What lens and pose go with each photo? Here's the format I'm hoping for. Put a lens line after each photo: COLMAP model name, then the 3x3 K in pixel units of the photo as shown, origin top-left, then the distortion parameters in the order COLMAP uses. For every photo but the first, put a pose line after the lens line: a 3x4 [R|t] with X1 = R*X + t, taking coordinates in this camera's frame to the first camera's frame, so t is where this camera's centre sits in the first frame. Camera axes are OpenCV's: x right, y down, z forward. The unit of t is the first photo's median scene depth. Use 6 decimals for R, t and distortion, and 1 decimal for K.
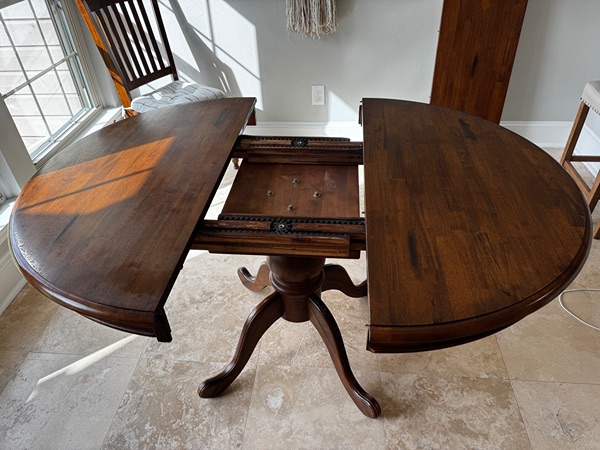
lens RADIAL K [[424.3, 0, 297.3], [0, 424.3, 226.5], [0, 0, 1]] dist [0.002297, -0.006147]
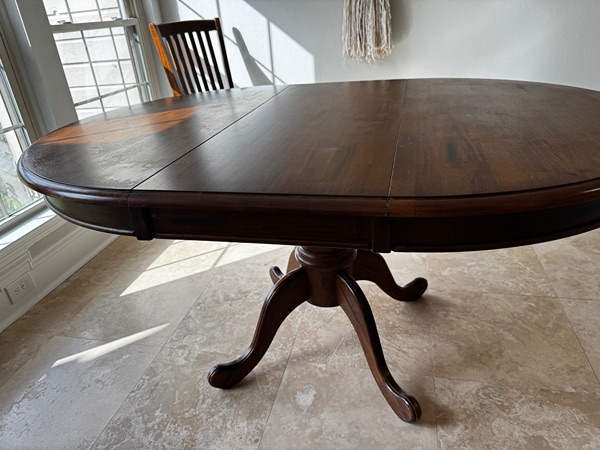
lens RADIAL K [[428.0, 0, 300.0], [0, 428.0, 225.0], [0, 0, 1]] dist [-0.000092, -0.006401]
pose [[0.989421, 0.023448, -0.143168, 0.050280], [-0.050666, 0.980563, -0.189550, 0.228155], [0.135941, 0.194799, 0.971377, 0.101847]]
